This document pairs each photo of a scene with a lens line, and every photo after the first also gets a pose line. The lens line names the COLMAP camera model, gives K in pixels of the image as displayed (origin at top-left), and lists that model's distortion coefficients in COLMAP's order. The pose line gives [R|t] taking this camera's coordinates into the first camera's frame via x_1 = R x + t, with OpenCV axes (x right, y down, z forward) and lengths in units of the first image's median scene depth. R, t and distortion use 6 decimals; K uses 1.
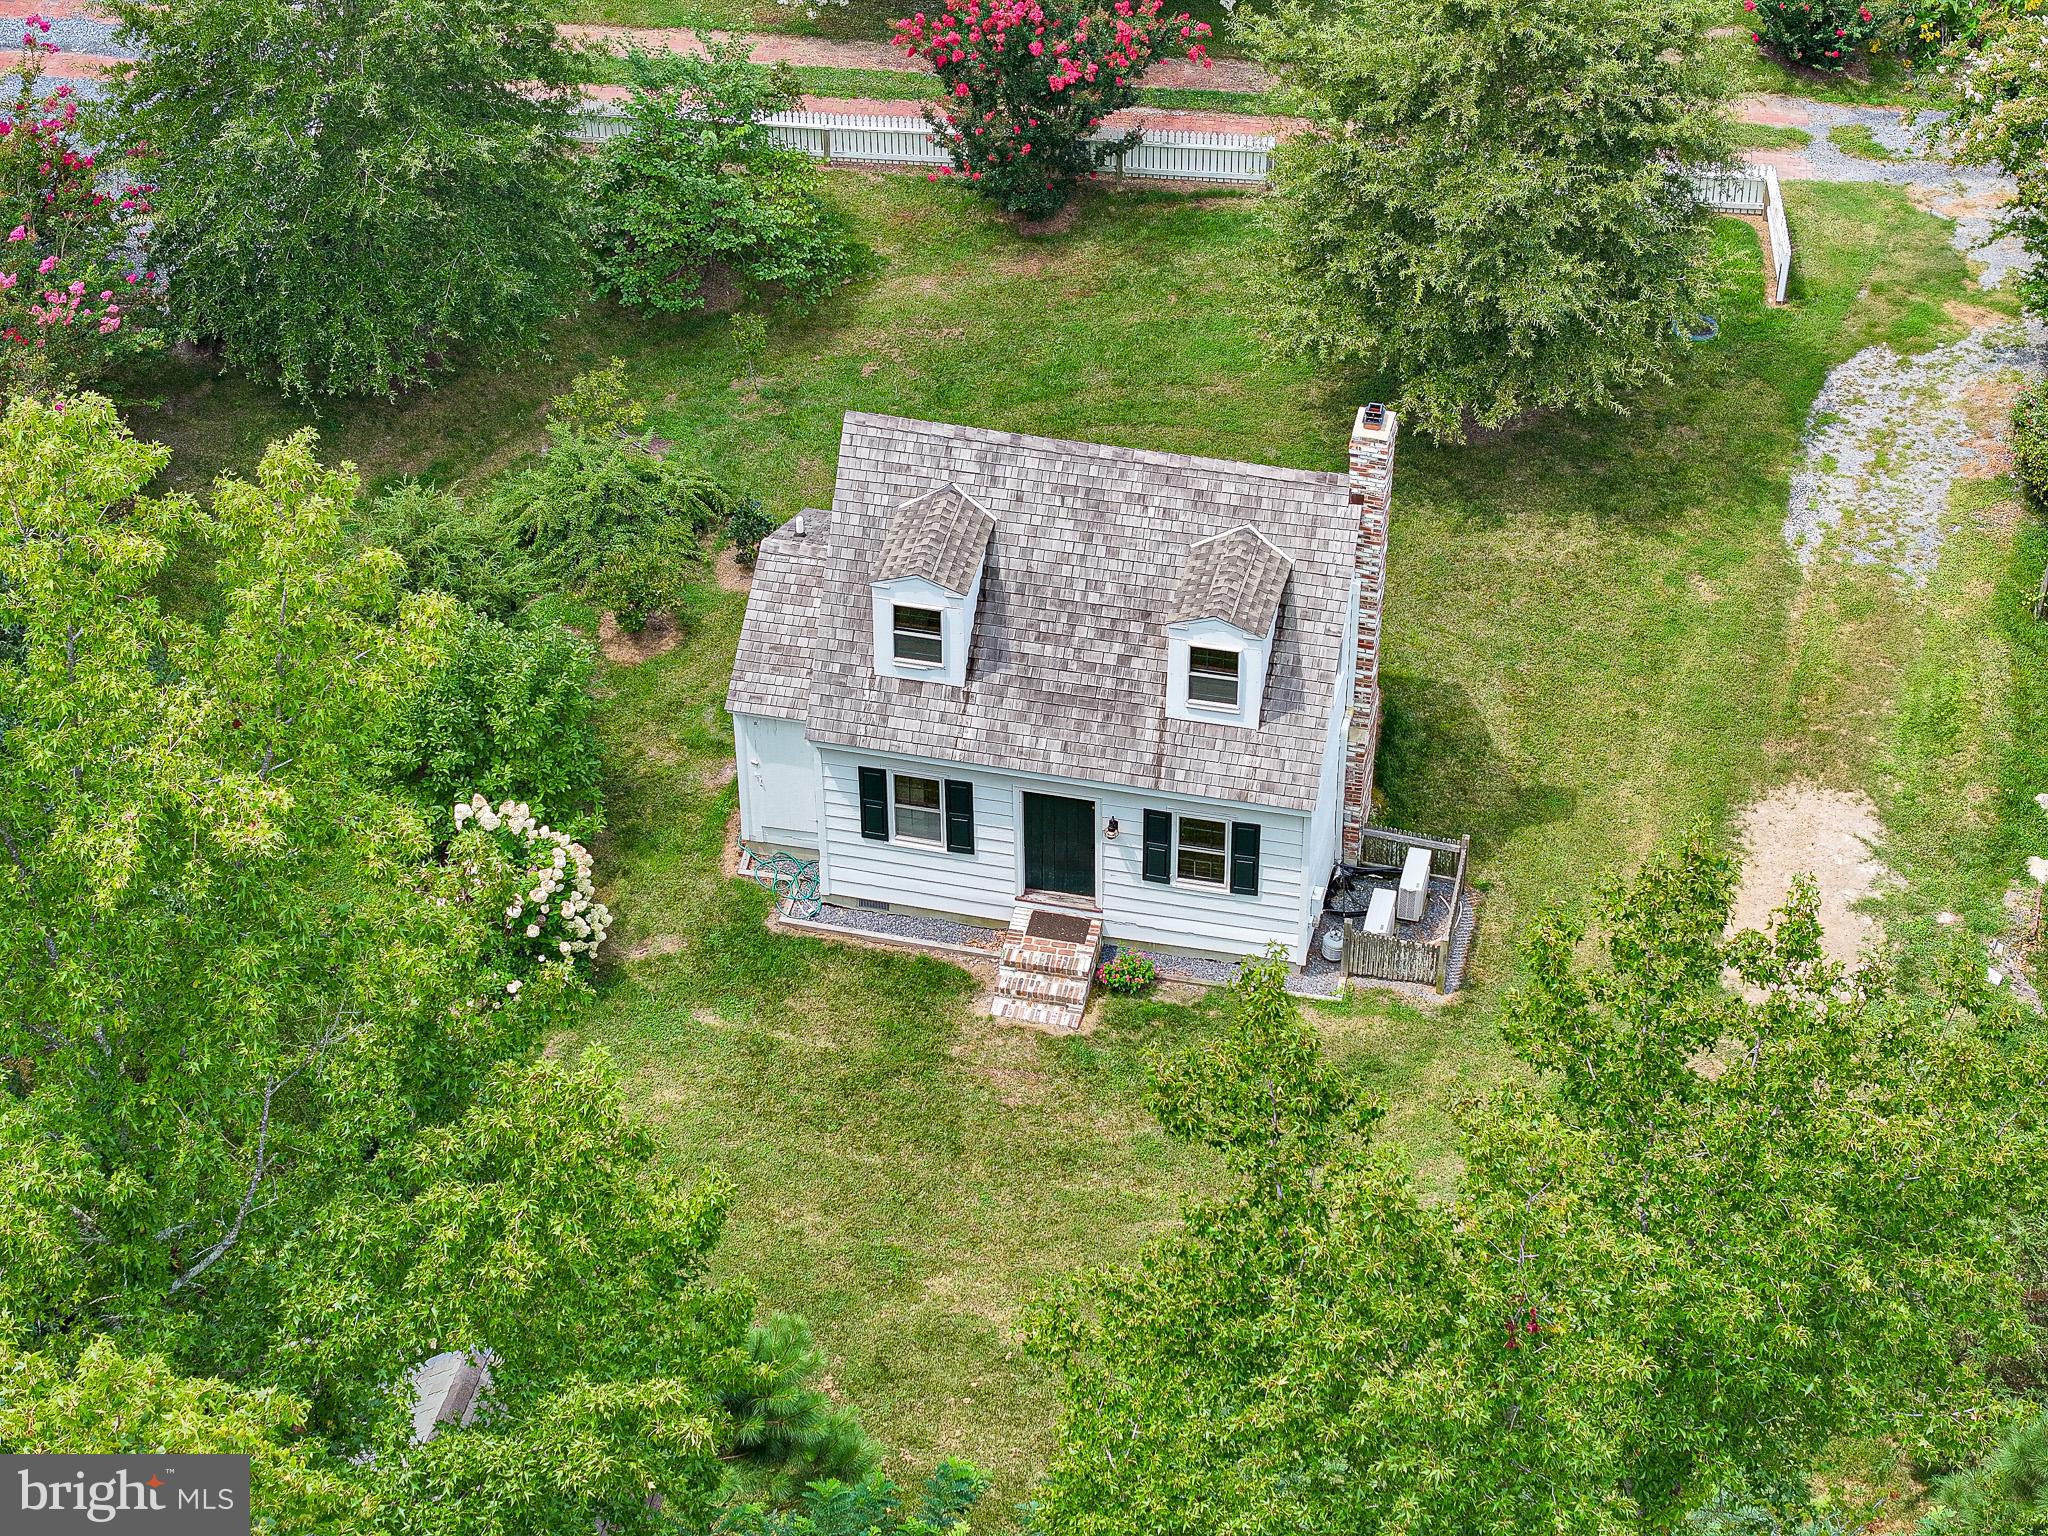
lens RADIAL K [[4122.6, 0, 1024.0], [0, 4122.6, 768.0], [0, 0, 1]] dist [-0.011234, -0.017040]
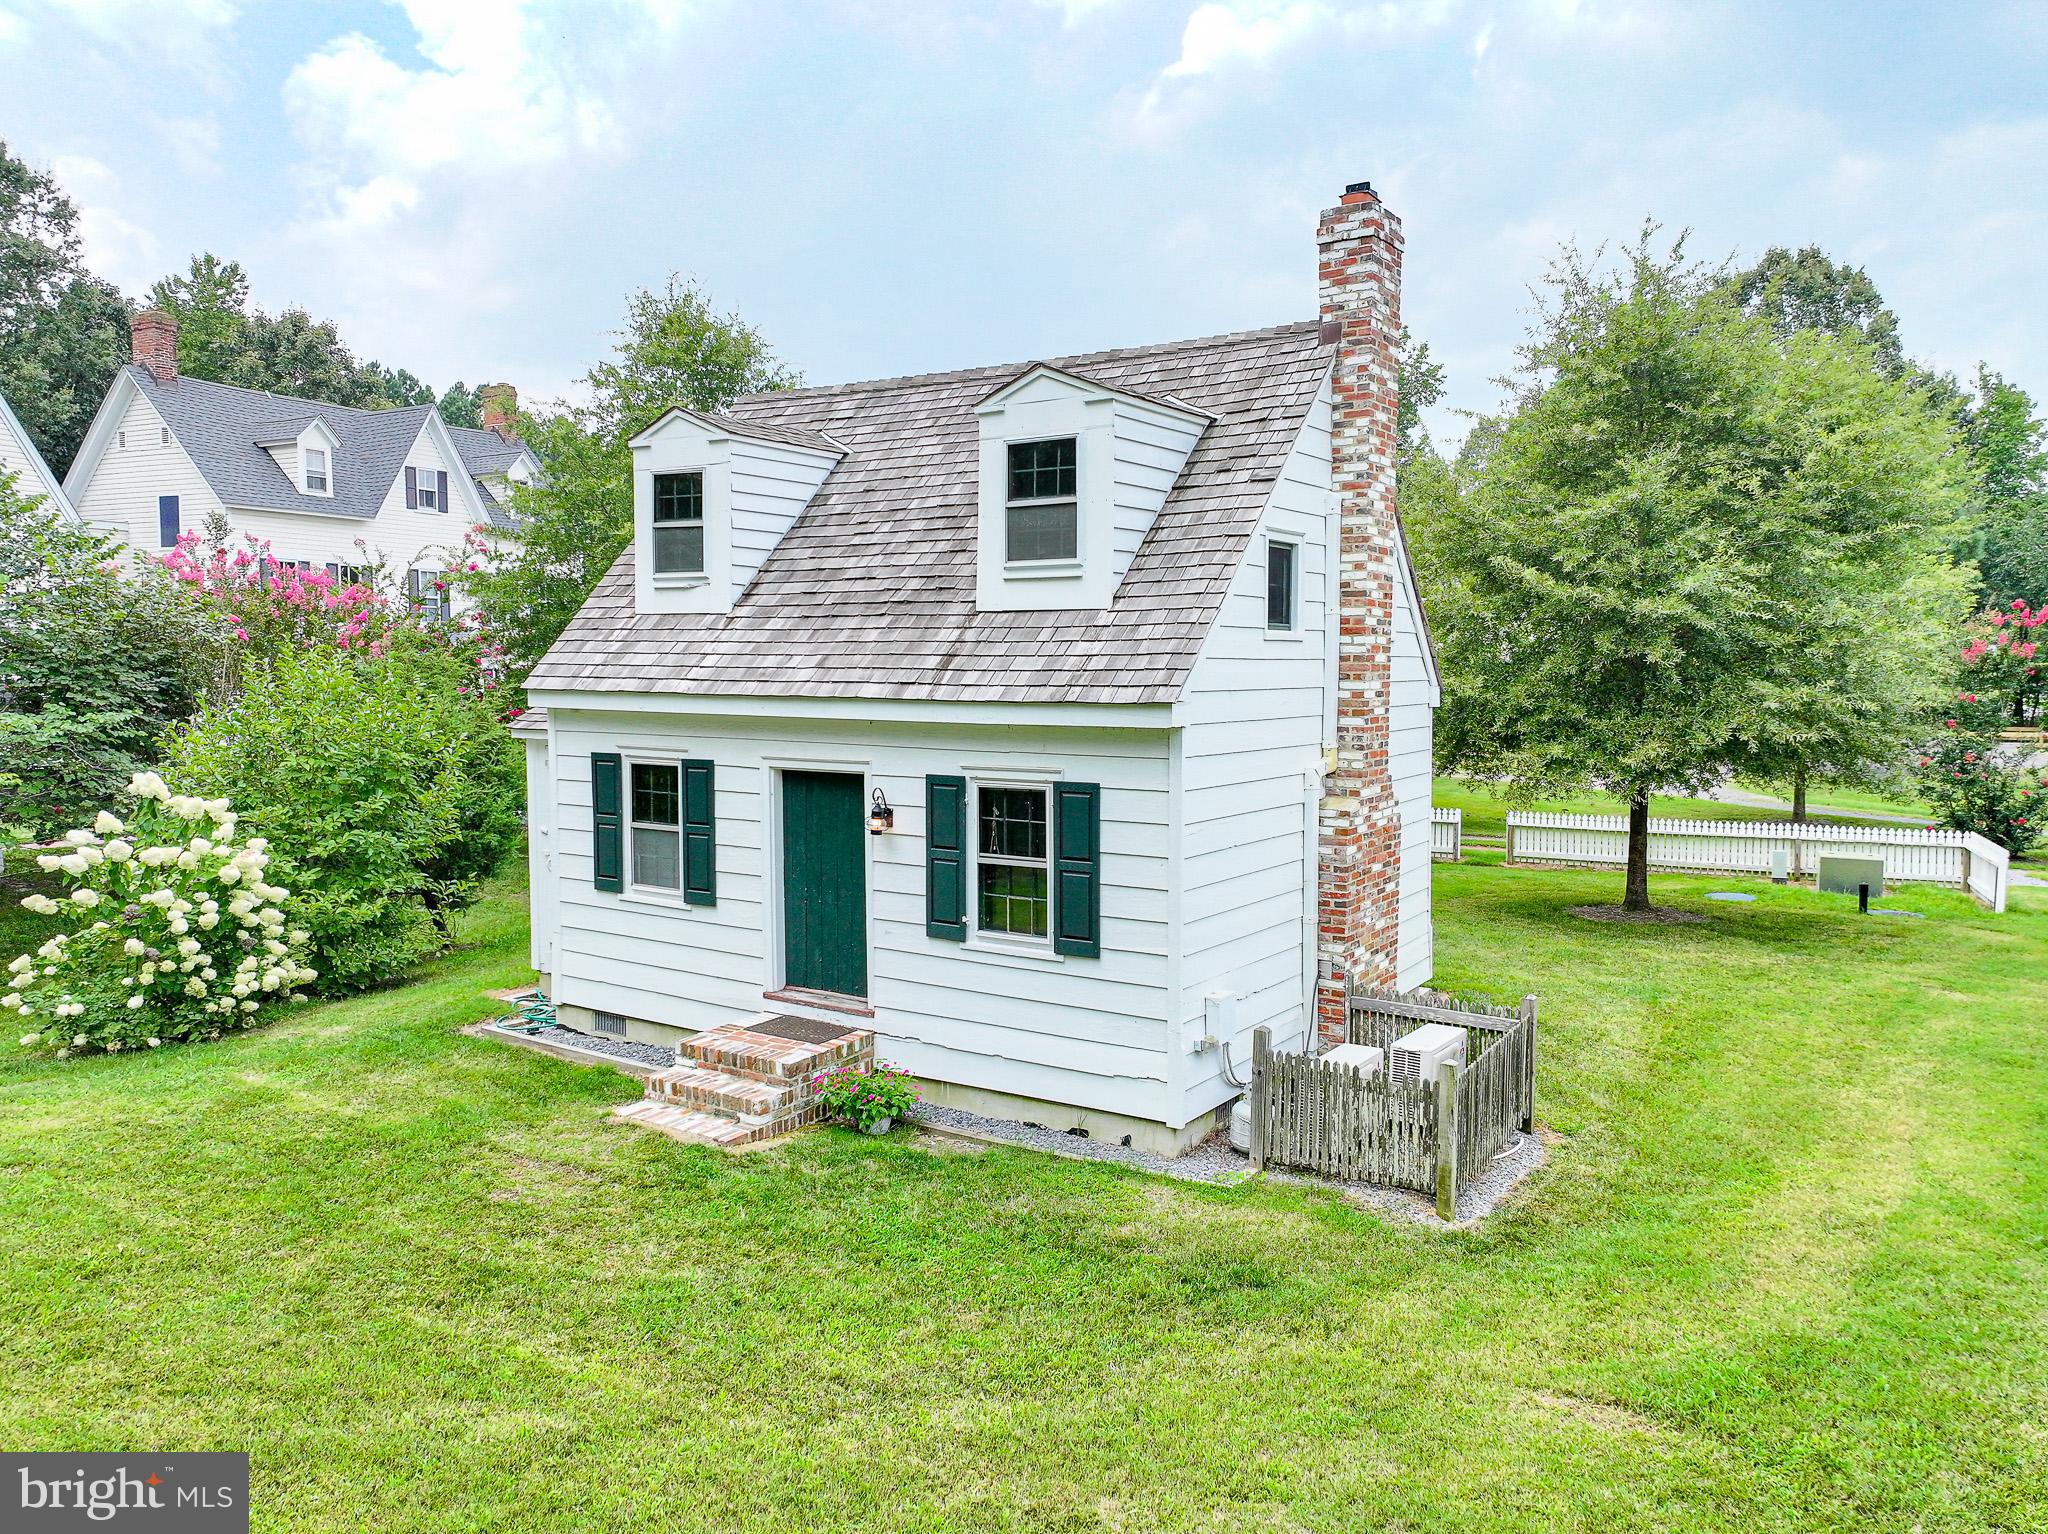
lens RADIAL K [[1426.2, 0, 1028.0], [0, 1426.2, 760.5], [0, 0, 1]] dist [0.004484, 0.037908]
pose [[0.935308, 0.032011, -0.352383, 0.113158], [-0.240144, 0.788840, -0.565741, 0.119103], [0.259864, 0.613765, 0.745495, 0.835966]]
